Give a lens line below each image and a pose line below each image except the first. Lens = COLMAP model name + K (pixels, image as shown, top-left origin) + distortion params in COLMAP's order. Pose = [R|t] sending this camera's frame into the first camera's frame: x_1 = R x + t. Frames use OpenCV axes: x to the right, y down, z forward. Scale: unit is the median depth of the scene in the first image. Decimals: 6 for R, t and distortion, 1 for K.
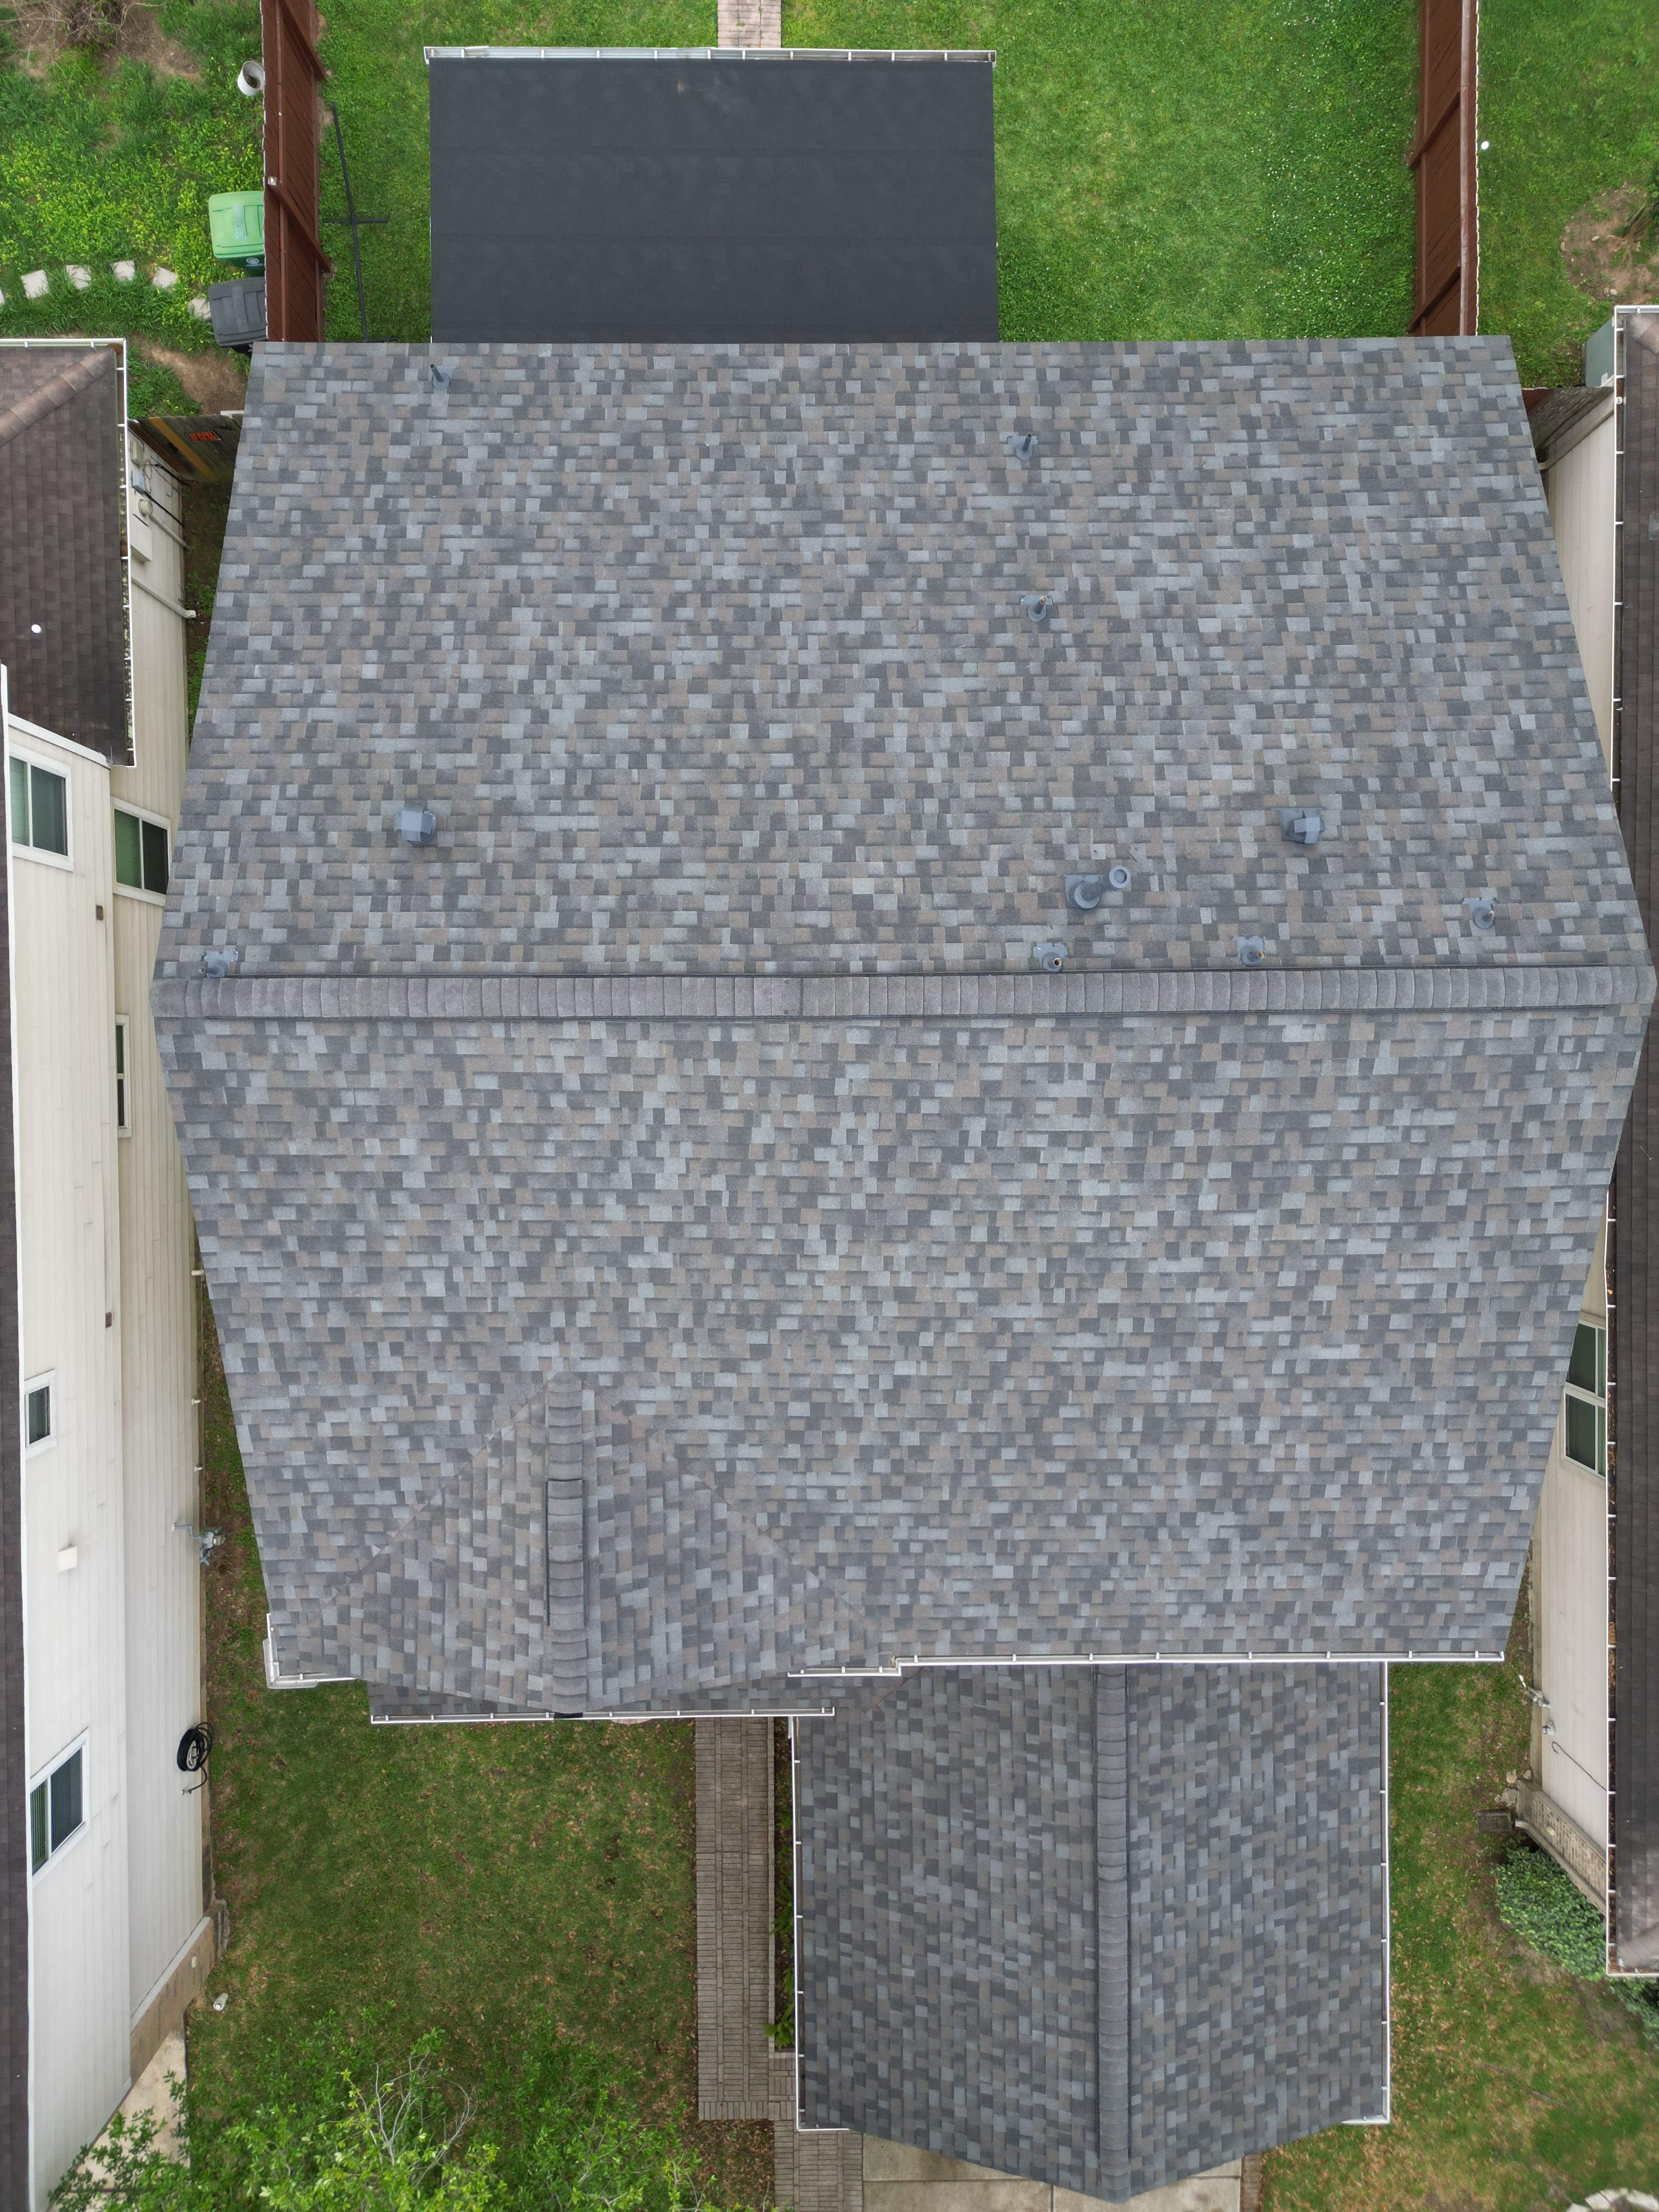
lens RADIAL K [[1546.4, 0, 825.6], [0, 1546.4, 1108.3], [0, 0, 1]] dist [0.070113, -0.068007]
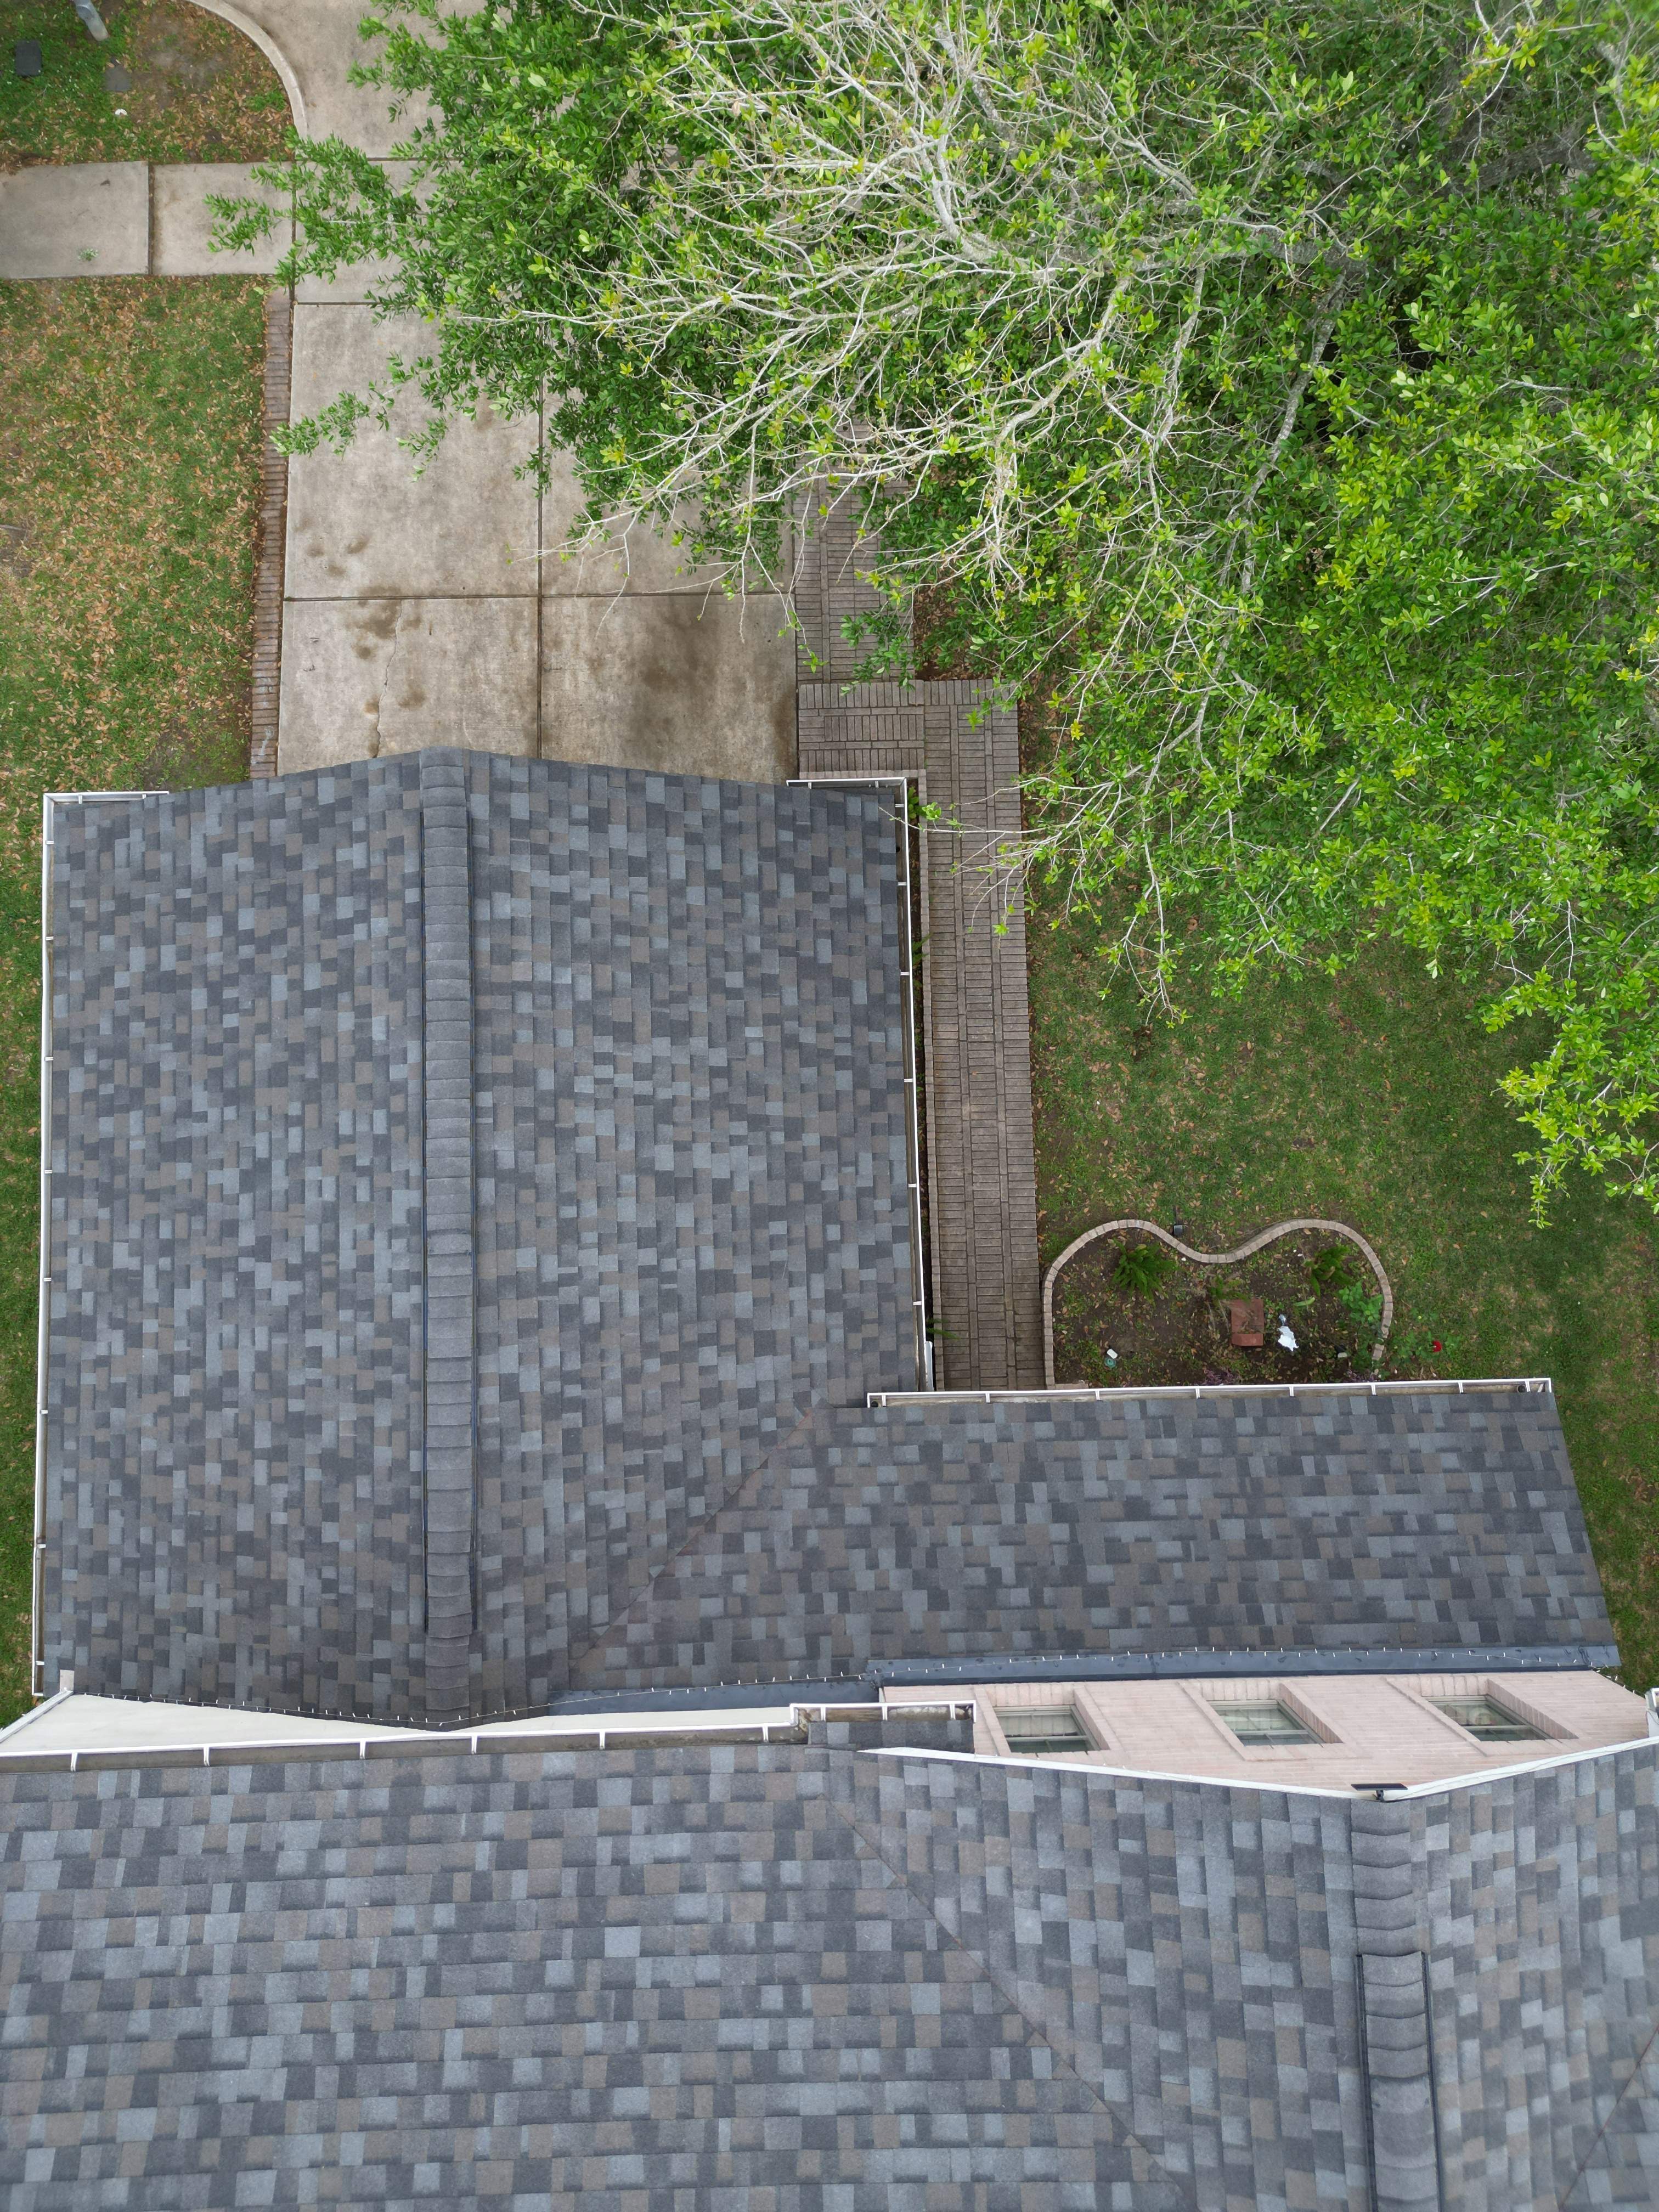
lens RADIAL K [[1546.4, 0, 829.0], [0, 1546.4, 1109.9], [0, 0, 1]] dist [0.070113, -0.068007]
pose [[-0.999420, 0.016878, -0.029582, 0.049660], [-0.018326, -0.998612, 0.049378, 0.593966], [-0.028707, 0.049892, 0.998342, 0.401911]]
